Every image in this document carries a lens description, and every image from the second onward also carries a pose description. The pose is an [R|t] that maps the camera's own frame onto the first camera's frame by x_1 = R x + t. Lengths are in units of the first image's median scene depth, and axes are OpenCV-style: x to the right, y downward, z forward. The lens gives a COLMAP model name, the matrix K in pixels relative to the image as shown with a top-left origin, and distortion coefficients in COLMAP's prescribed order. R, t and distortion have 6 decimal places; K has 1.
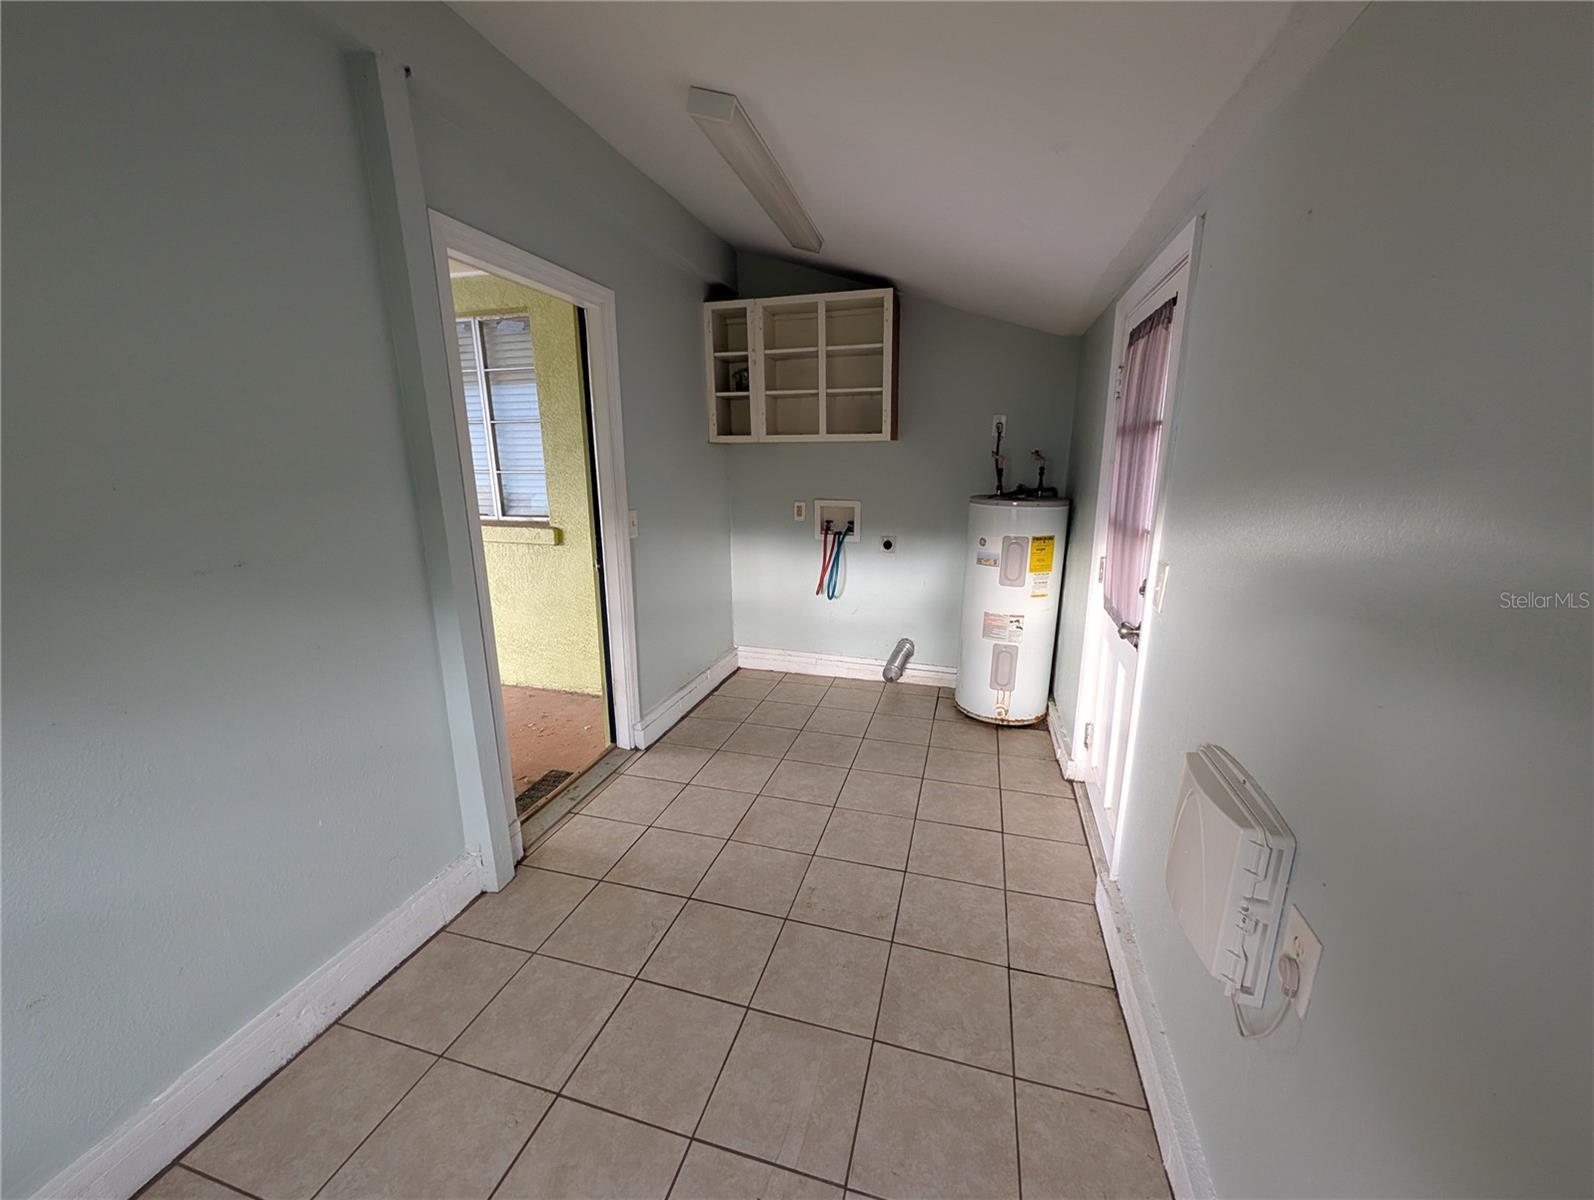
lens RADIAL K [[614.1, 0, 797.4], [0, 614.1, 602.4], [0, 0, 1]] dist [0.002725, -0.000111]
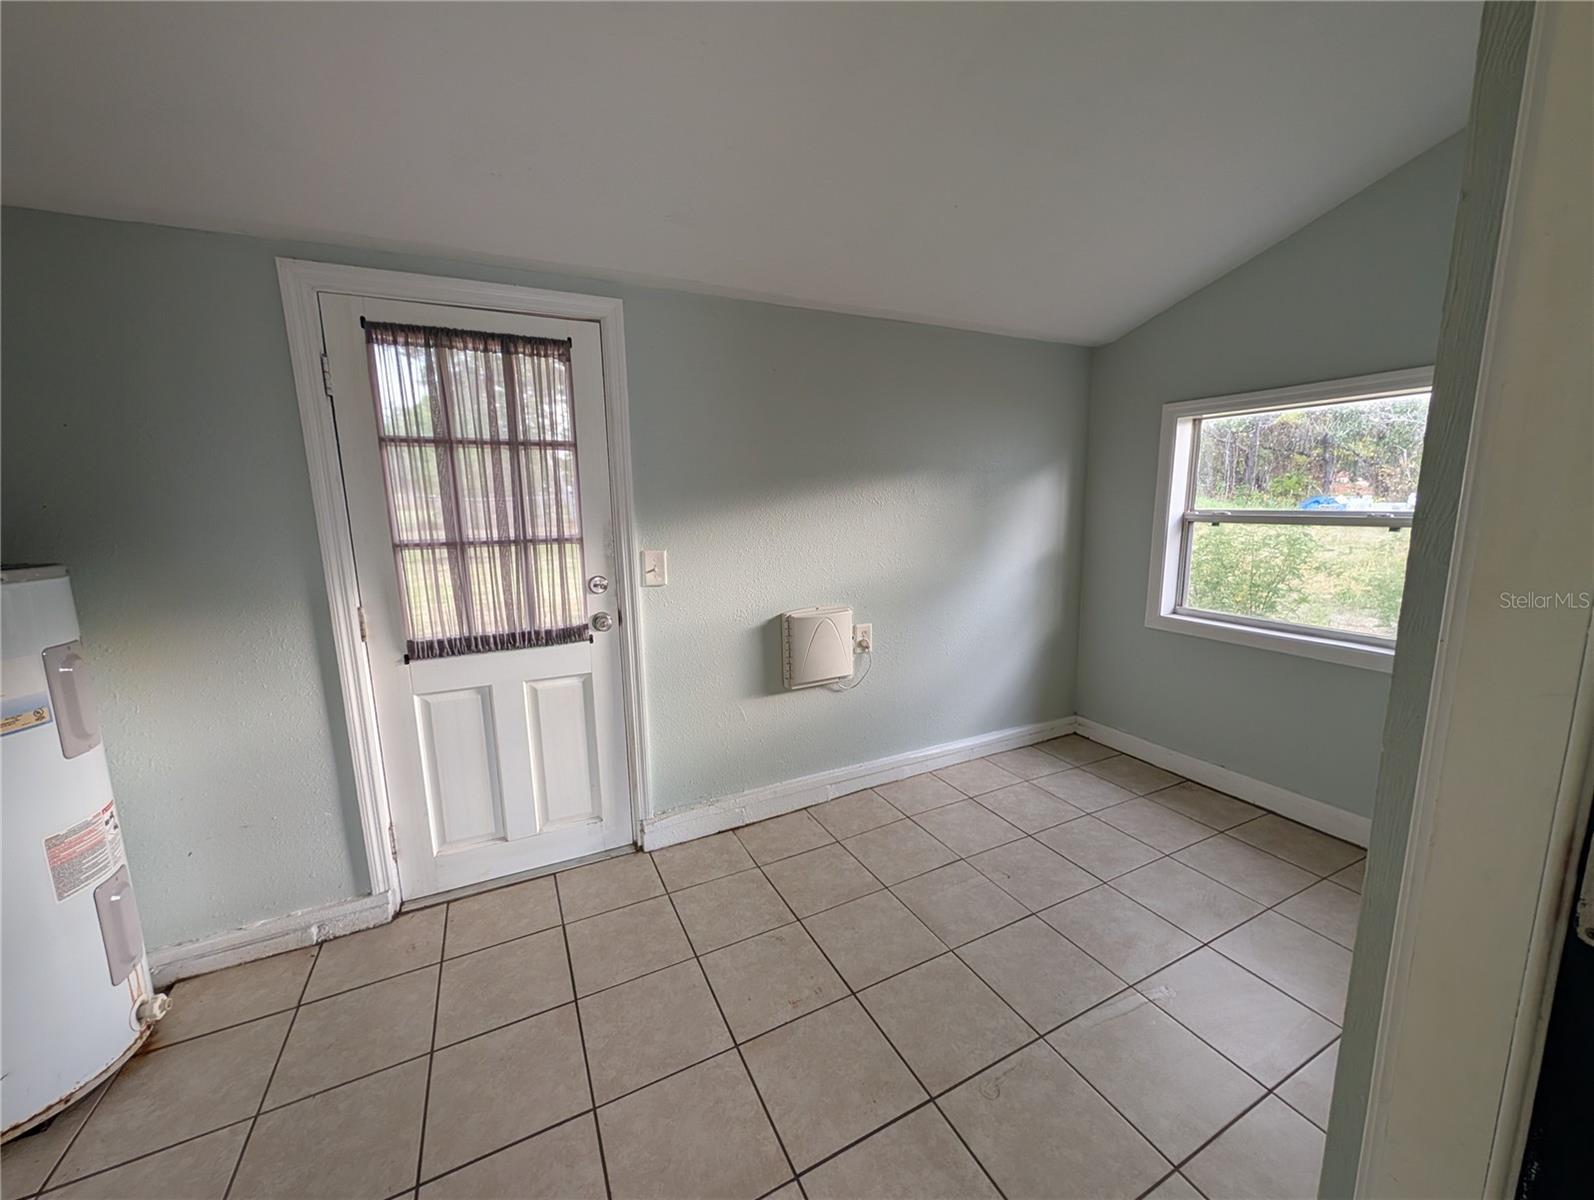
lens RADIAL K [[614.1, 0, 799.8], [0, 614.1, 598.5], [0, 0, 1]] dist [0.002725, -0.000111]
pose [[-0.680684, -0.102874, 0.725318, -0.569957], [0.187753, 0.932524, 0.308462, -0.298050], [-0.708109, 0.346145, -0.615439, 1.485463]]
